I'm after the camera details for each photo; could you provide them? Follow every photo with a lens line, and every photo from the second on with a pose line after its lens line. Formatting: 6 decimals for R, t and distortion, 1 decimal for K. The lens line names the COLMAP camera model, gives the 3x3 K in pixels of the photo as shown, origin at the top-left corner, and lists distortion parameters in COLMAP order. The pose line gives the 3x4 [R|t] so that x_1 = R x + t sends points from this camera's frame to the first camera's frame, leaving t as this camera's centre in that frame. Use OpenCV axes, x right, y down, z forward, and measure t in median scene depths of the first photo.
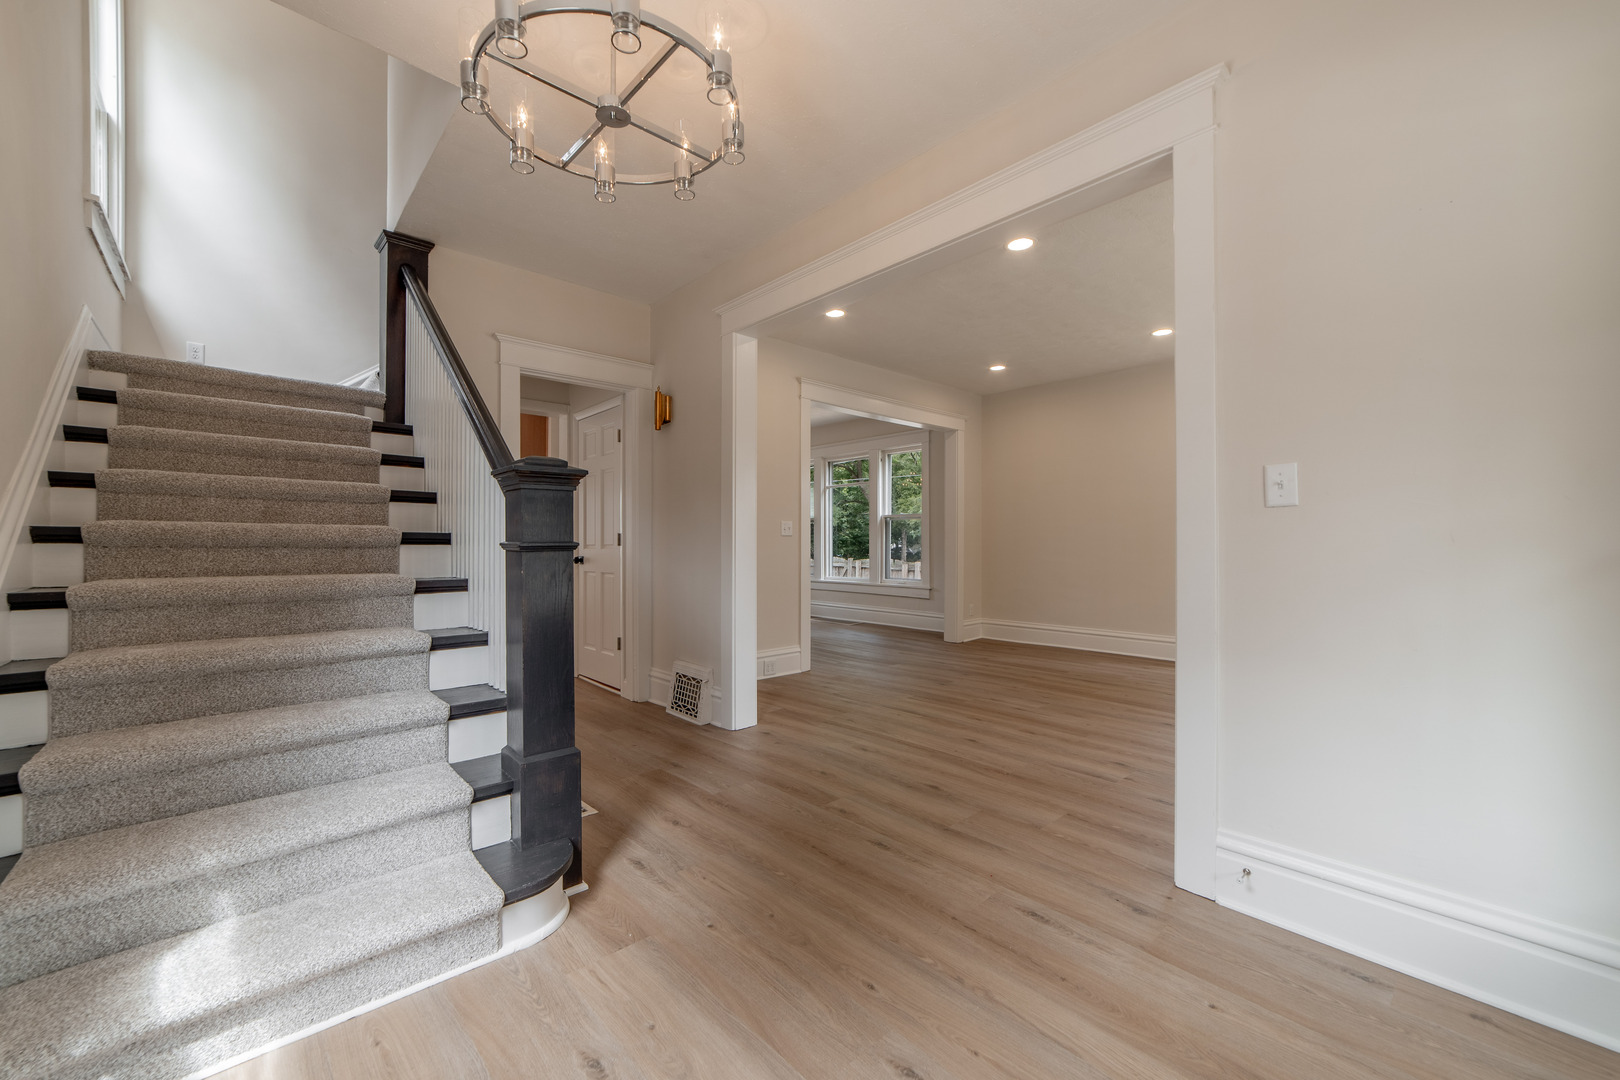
lens RADIAL K [[638.0, 0, 805.4], [0, 638.0, 546.9], [0, 0, 1]] dist [-0.012317, 0.000272]
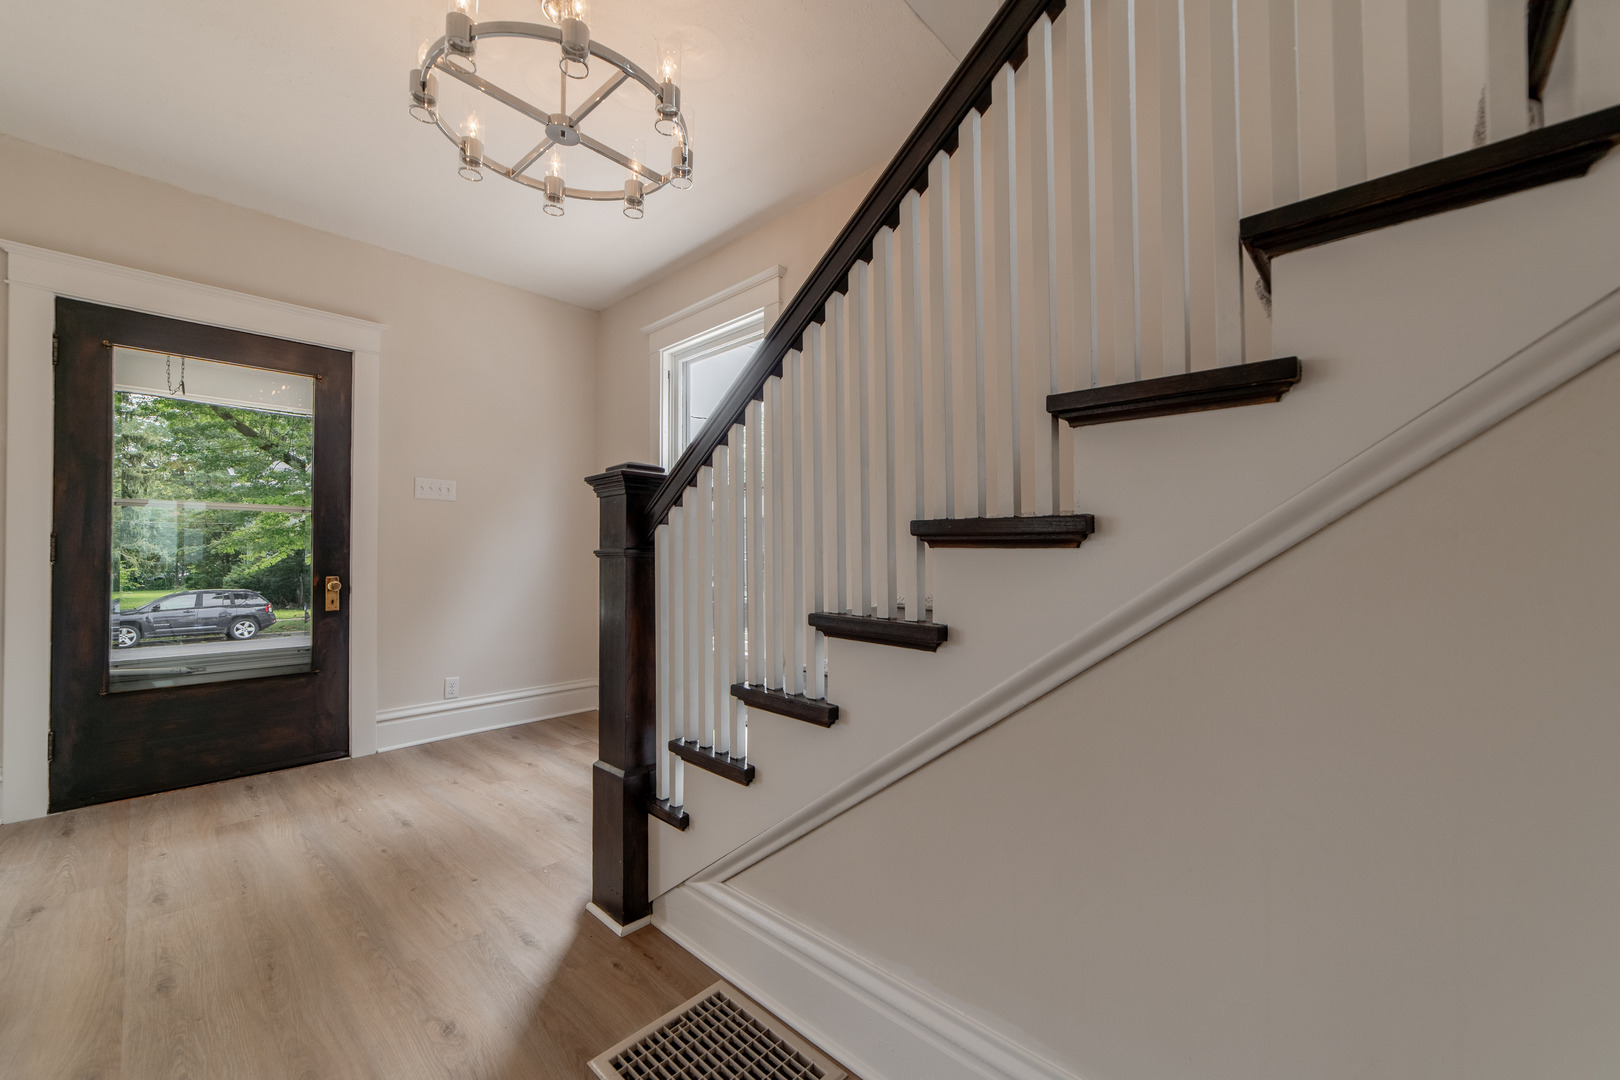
lens RADIAL K [[638.0, 0, 805.4], [0, 638.0, 546.9], [0, 0, 1]] dist [-0.012317, 0.000272]
pose [[-0.997443, -0.000417, -0.071468, -0.490857], [0.000754, 0.999866, -0.016351, 0.003413], [0.071465, -0.016363, -0.997309, 1.616754]]
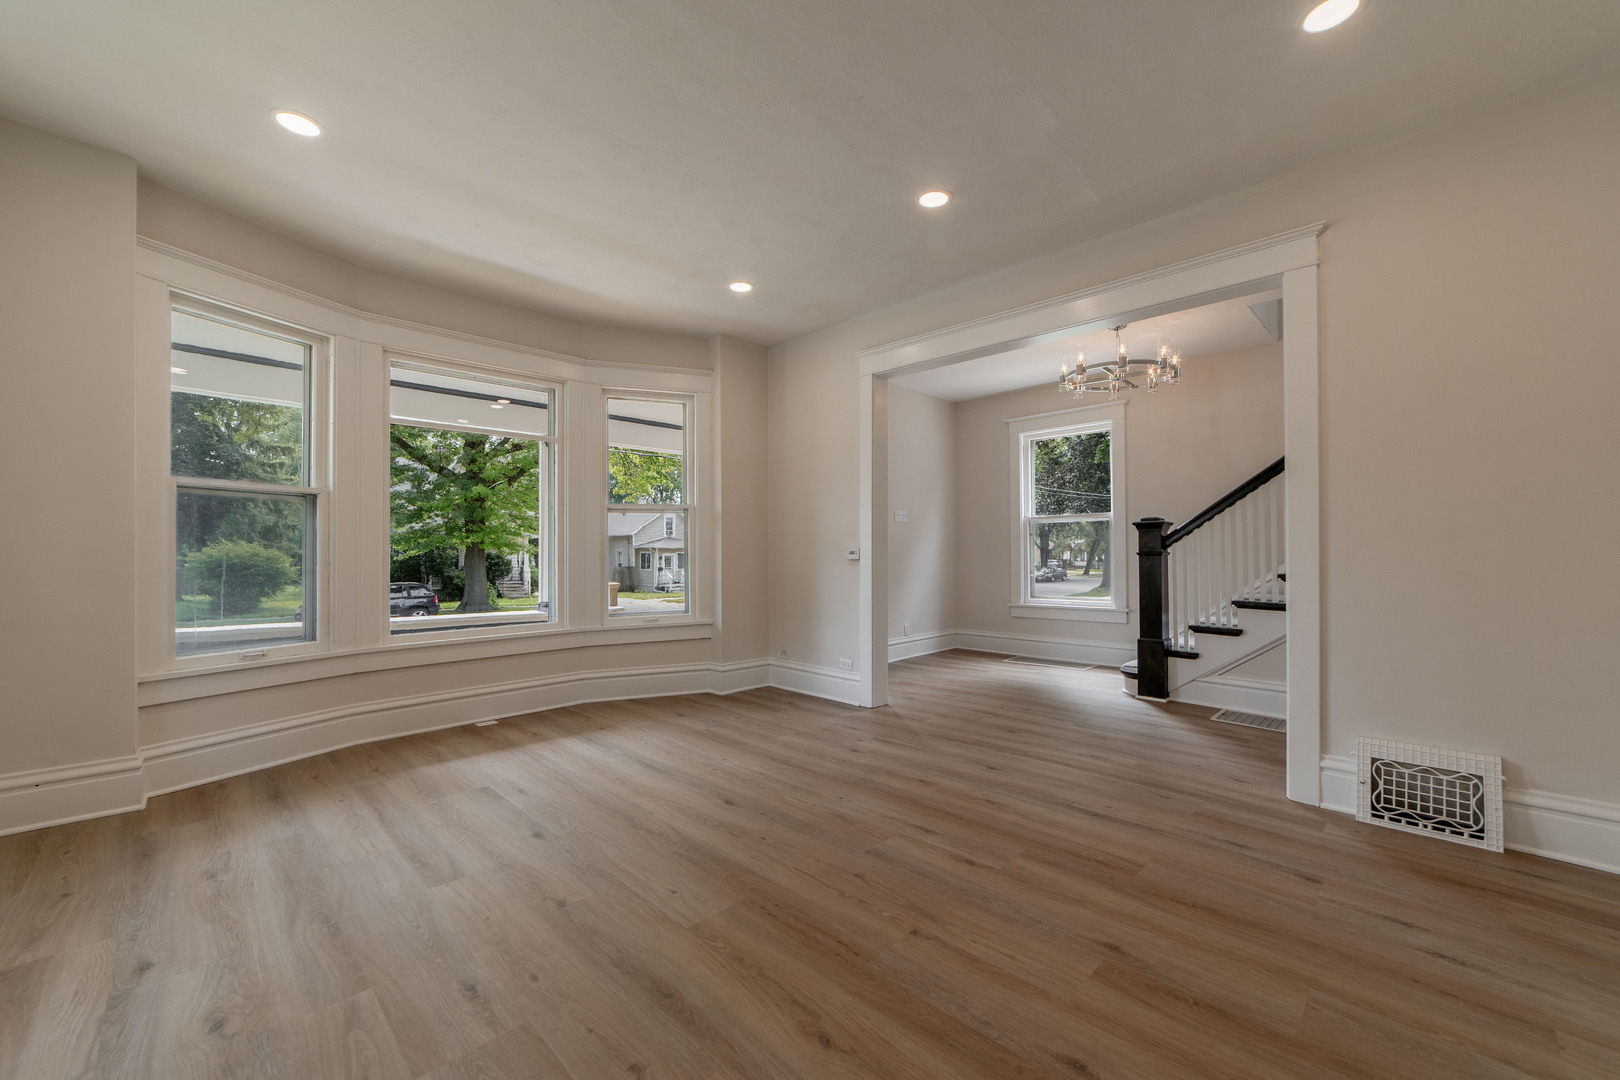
lens RADIAL K [[638.0, 0, 805.4], [0, 638.0, 546.9], [0, 0, 1]] dist [-0.012317, 0.000272]
pose [[-0.999073, 0.001880, -0.043010, 0.803525], [0.002363, 0.999935, -0.011183, -0.002836], [0.042986, -0.011274, -0.999012, 2.697680]]
